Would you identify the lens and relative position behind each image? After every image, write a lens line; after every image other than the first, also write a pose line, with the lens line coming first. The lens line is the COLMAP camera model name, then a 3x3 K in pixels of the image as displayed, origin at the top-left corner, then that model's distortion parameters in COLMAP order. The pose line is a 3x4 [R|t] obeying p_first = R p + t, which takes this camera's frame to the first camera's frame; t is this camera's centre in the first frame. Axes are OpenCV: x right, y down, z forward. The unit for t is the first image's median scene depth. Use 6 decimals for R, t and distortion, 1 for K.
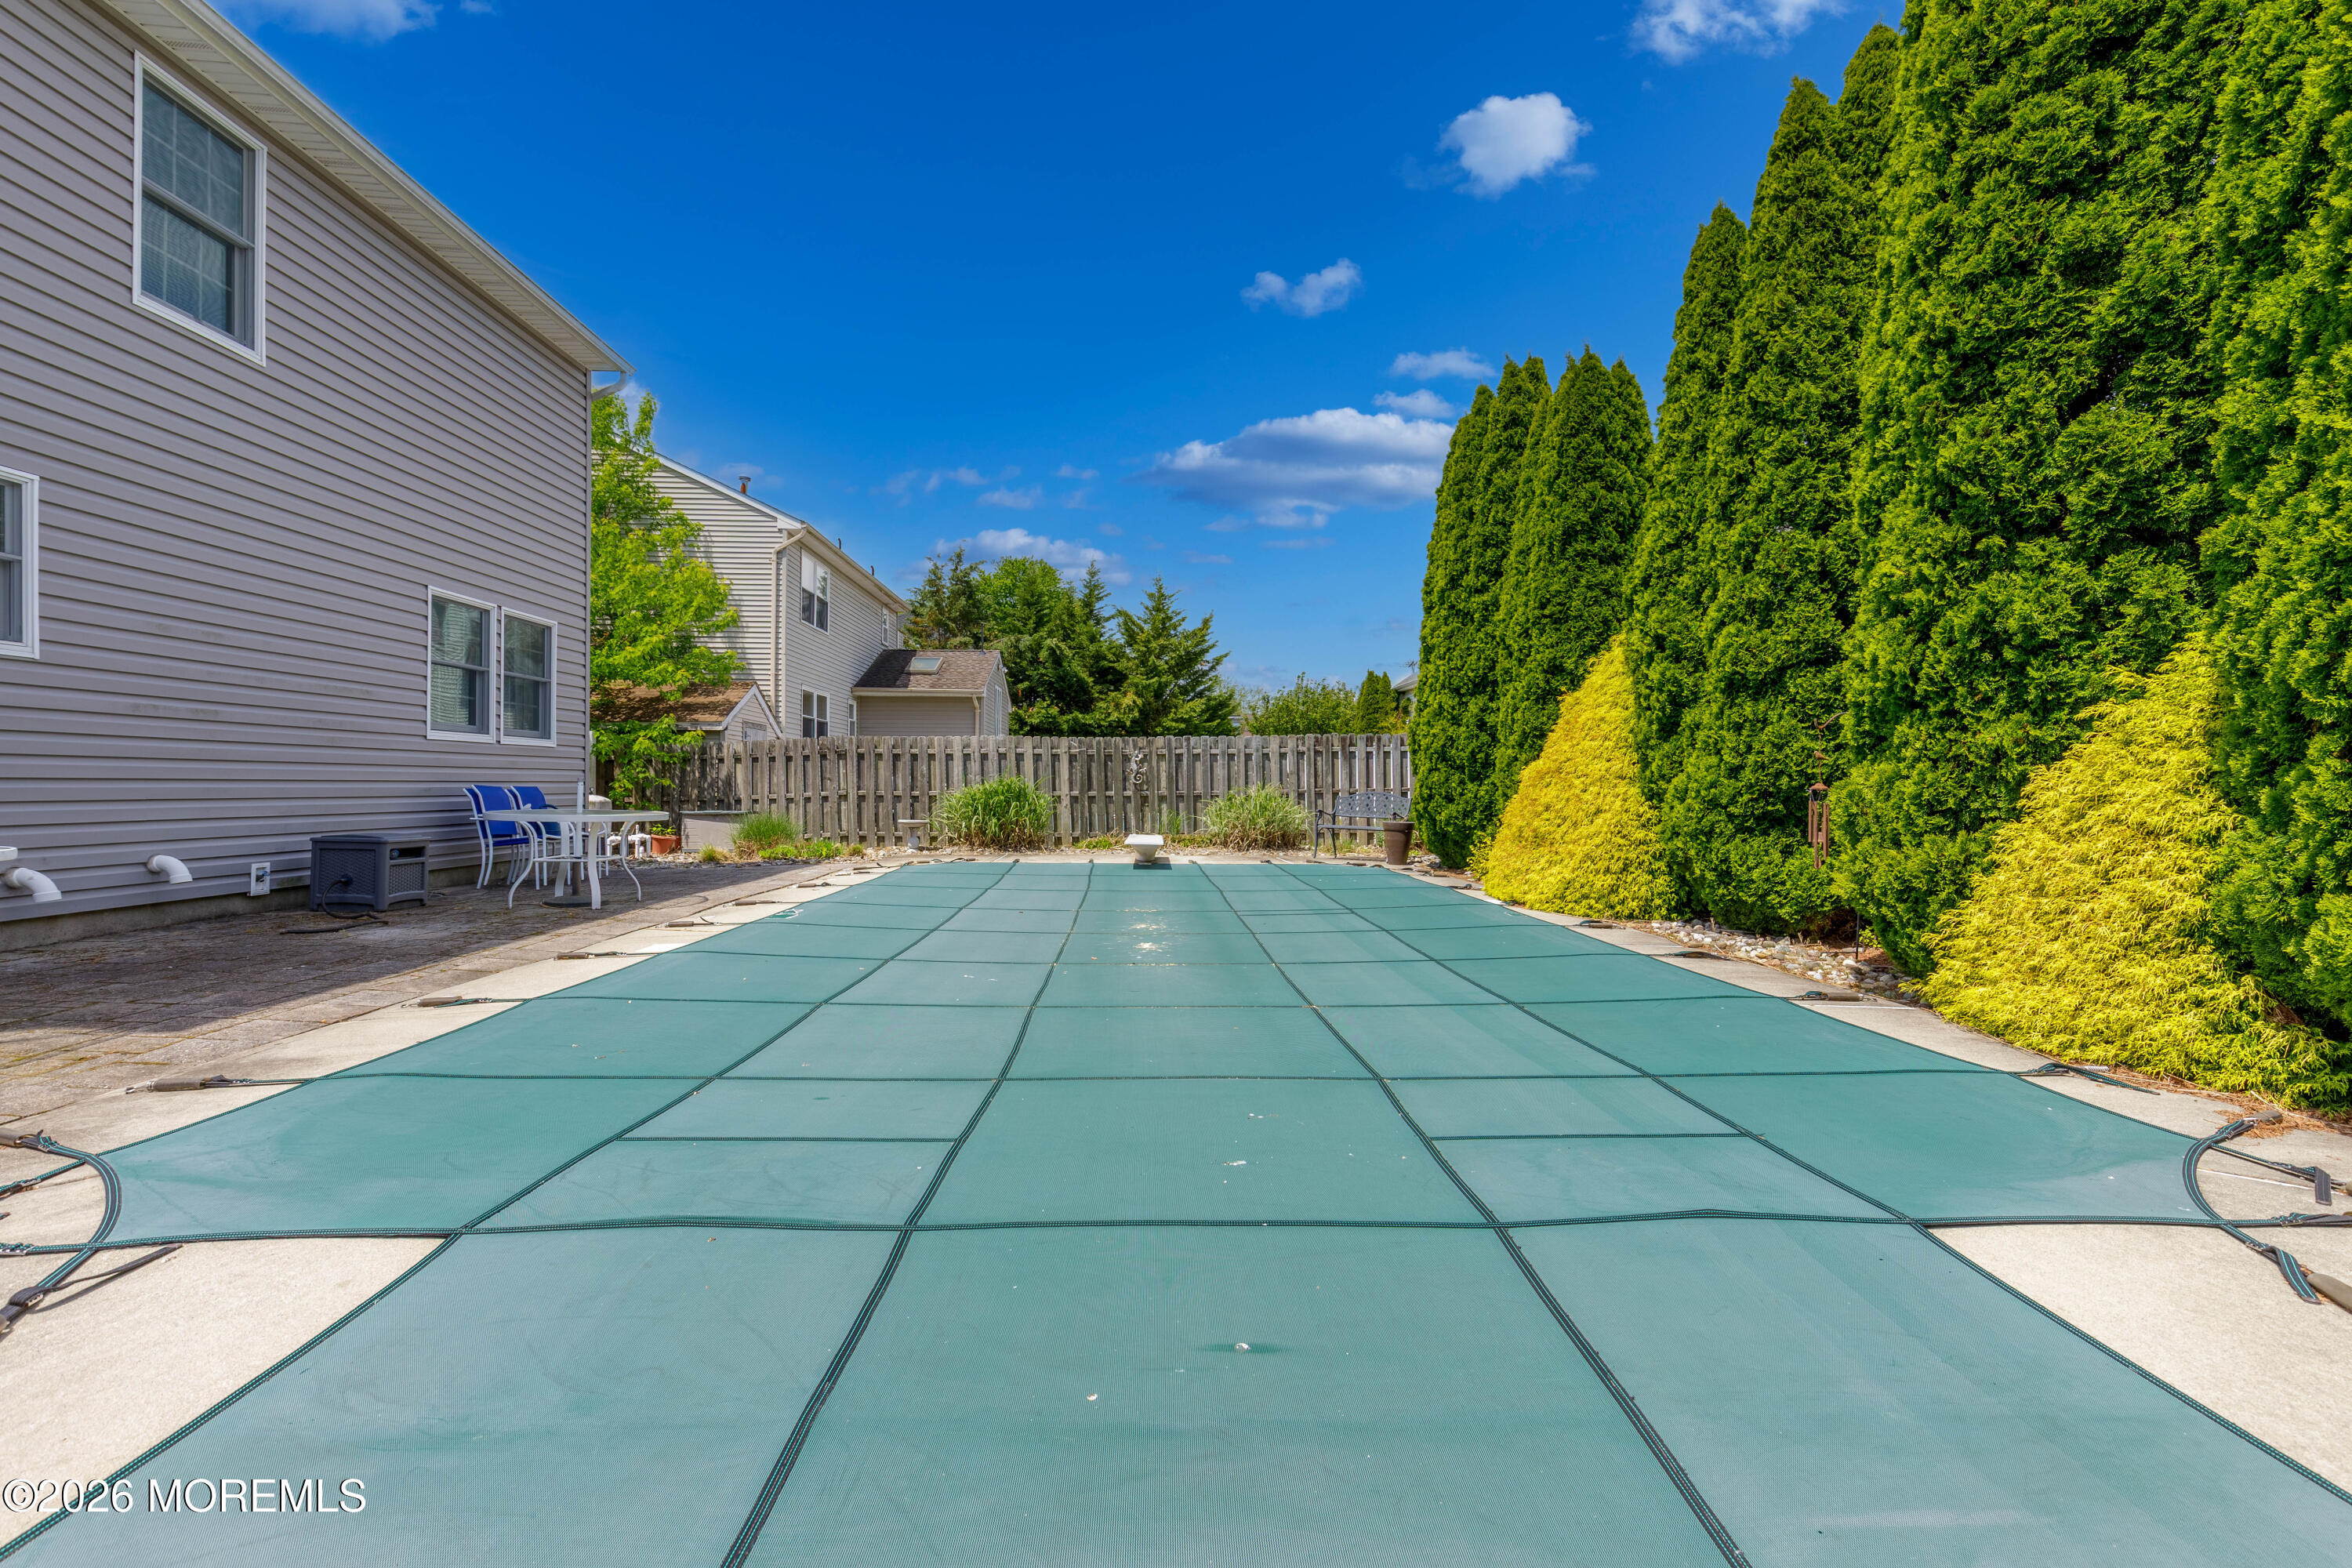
lens RADIAL K [[1064.4, 0, 1161.6], [0, 1064.4, 787.1], [0, 0, 1]] dist [0.006764, -0.000739]
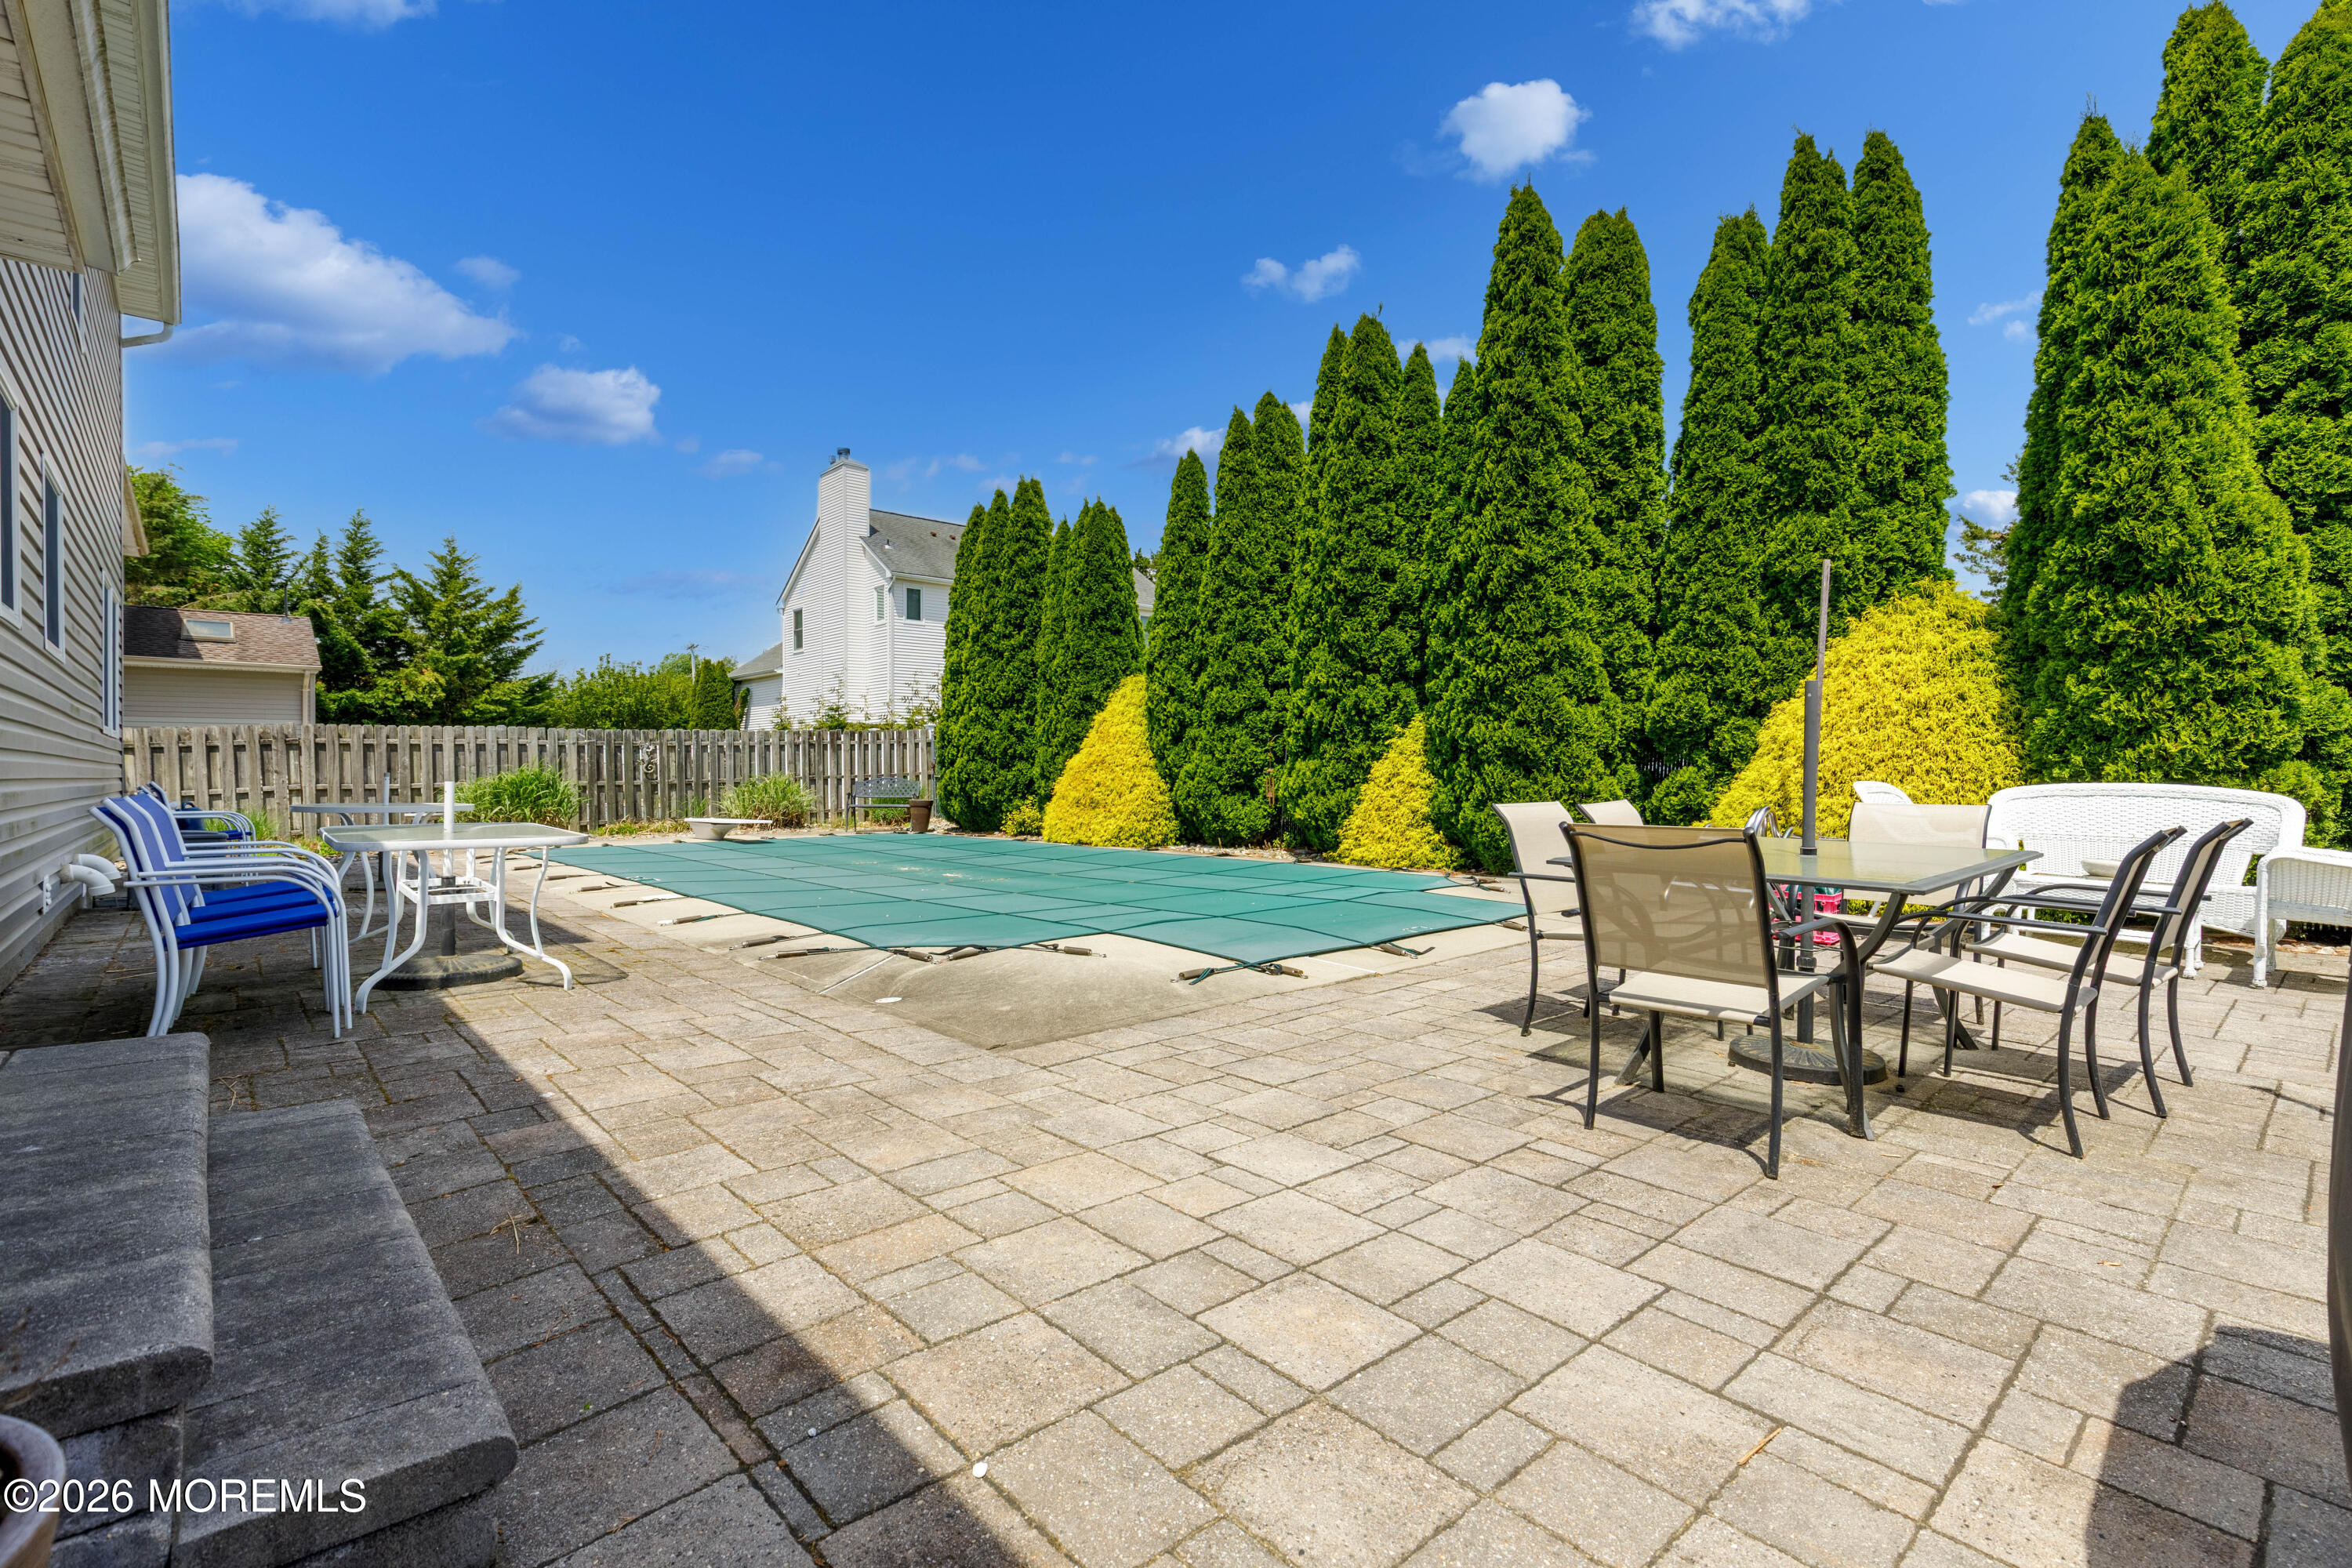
lens RADIAL K [[1064.4, 0, 1183.5], [0, 1064.4, 779.9], [0, 0, 1]] dist [0.006764, -0.000739]
pose [[0.760850, -0.016082, 0.648728, -0.712523], [0.011171, 0.999869, 0.011685, -0.006476], [-0.648831, -0.001644, 0.760931, -0.393720]]
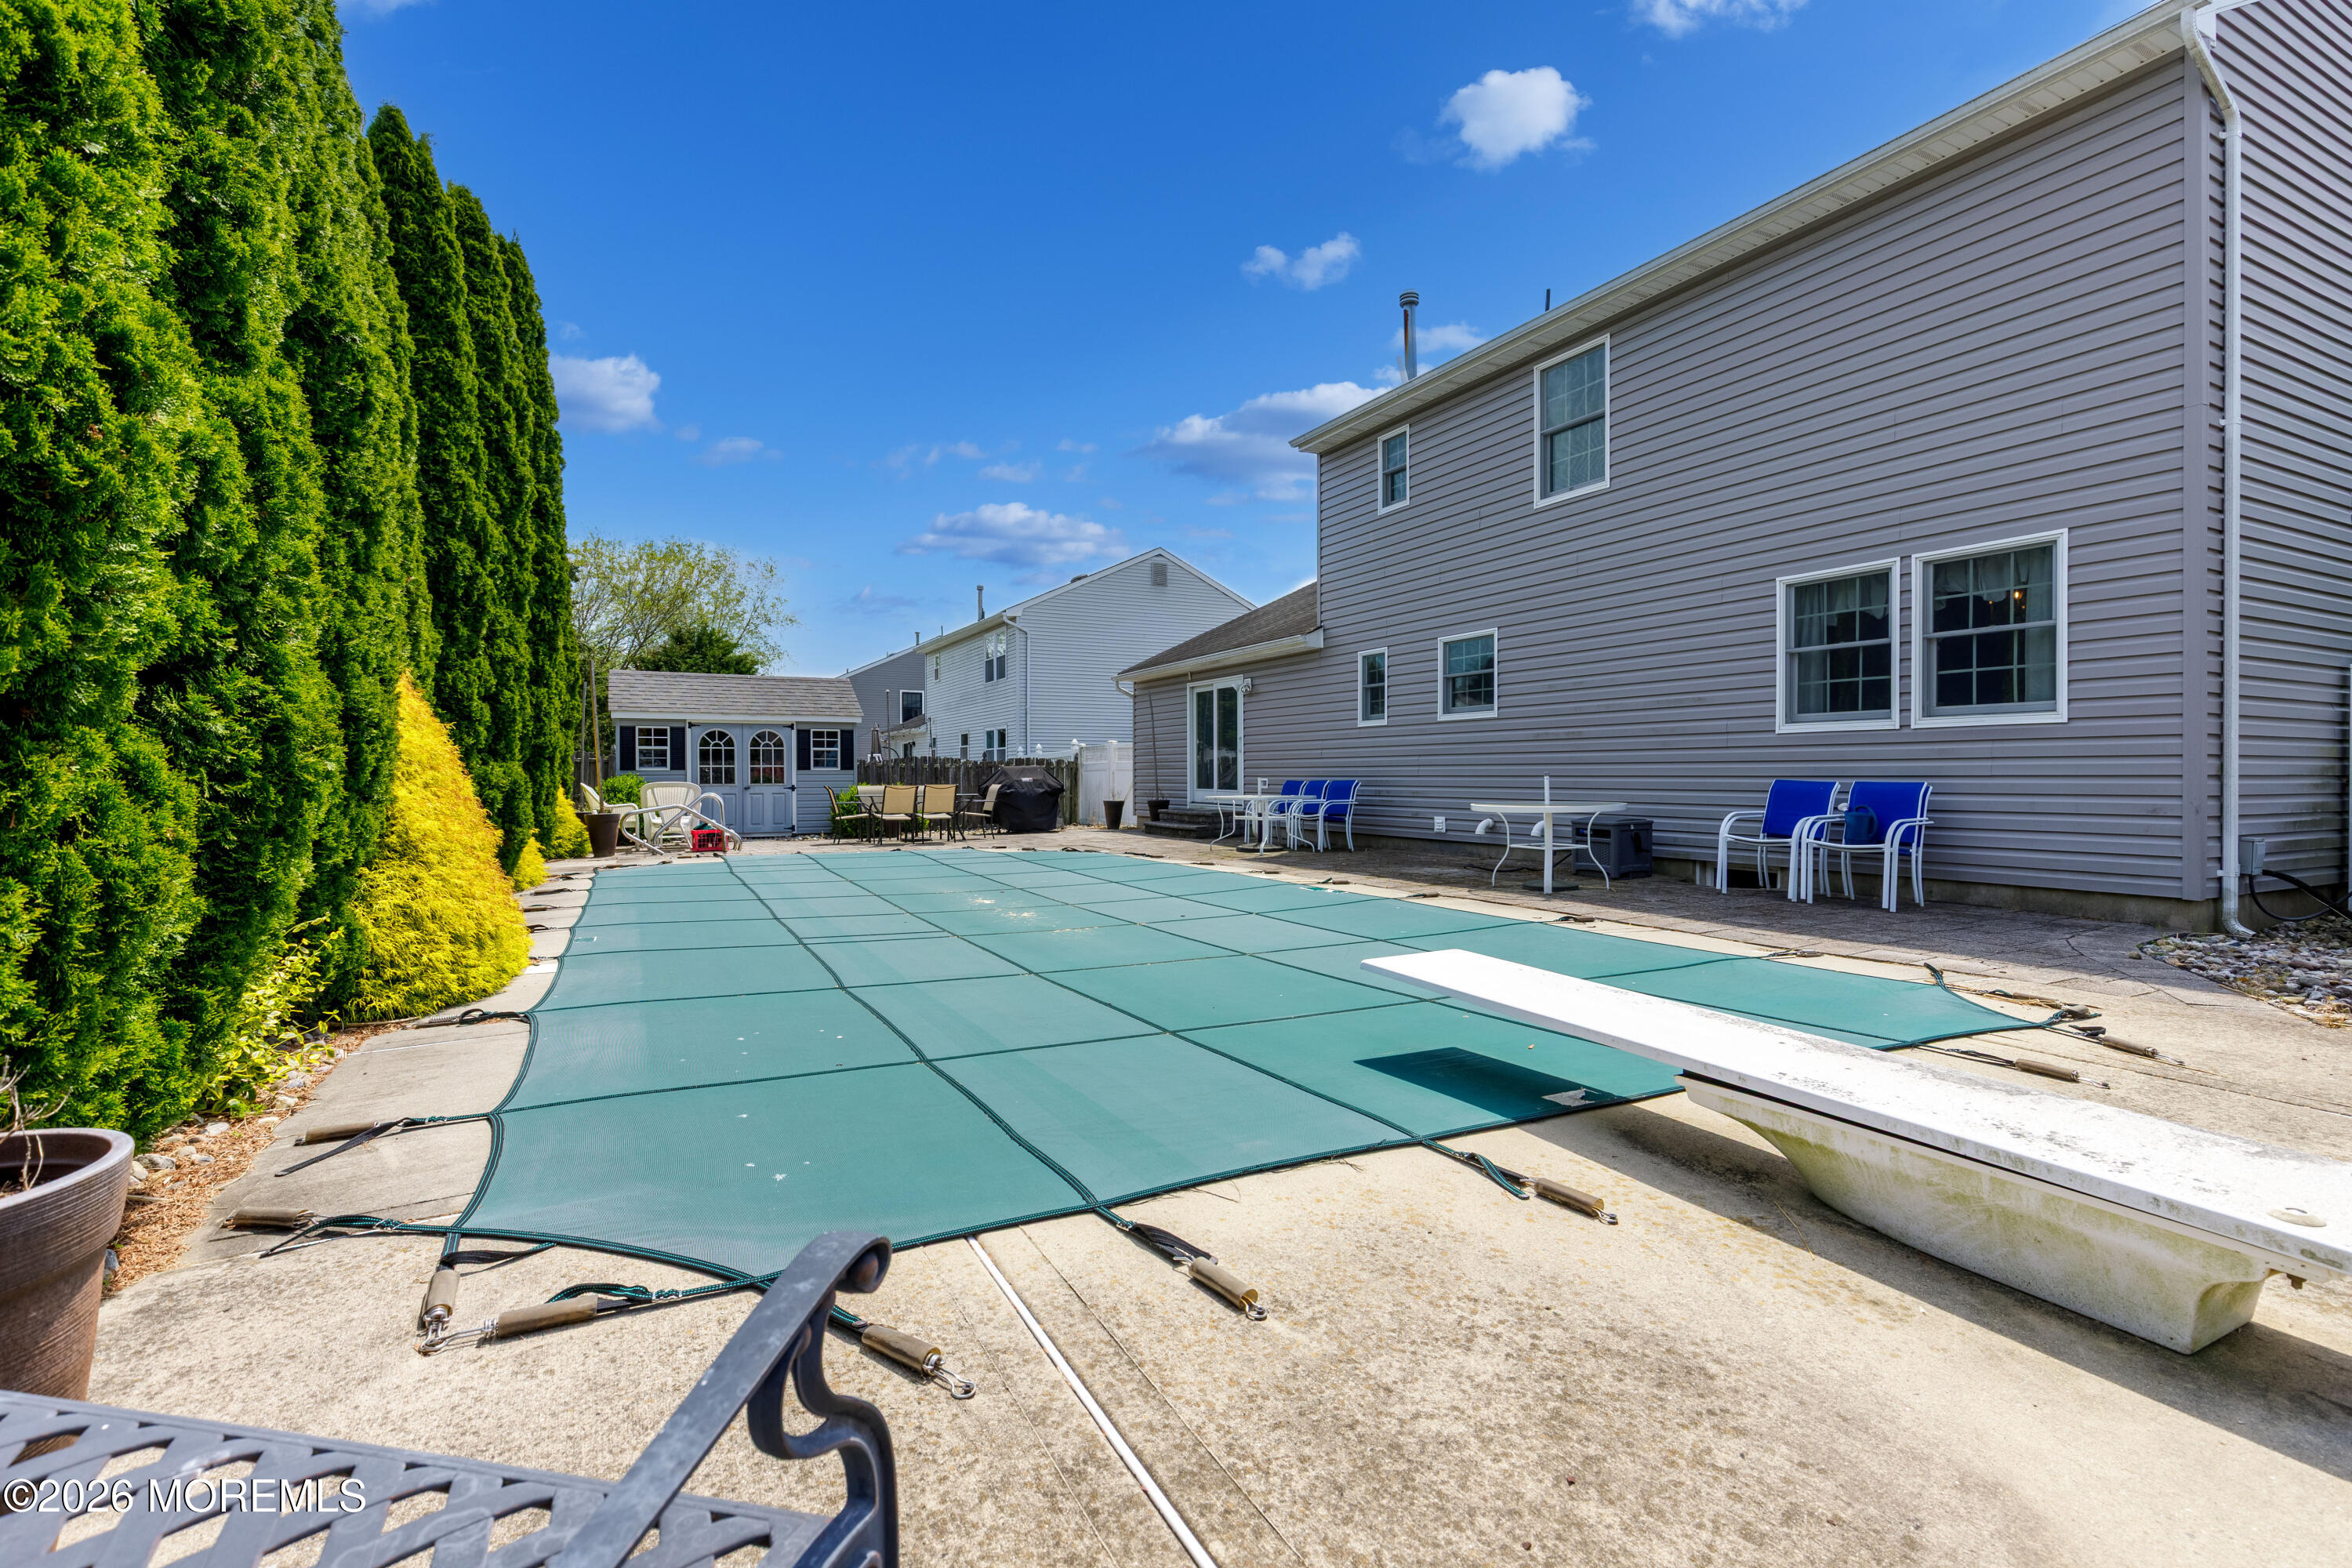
lens RADIAL K [[1064.4, 0, 1169.1], [0, 1064.4, 783.0], [0, 0, 1]] dist [0.006764, -0.000739]
pose [[-0.901795, 0.005810, -0.432124, 0.314173], [0.002119, 0.999957, 0.009023, -0.010669], [0.432158, 0.007221, -0.901769, 2.057948]]
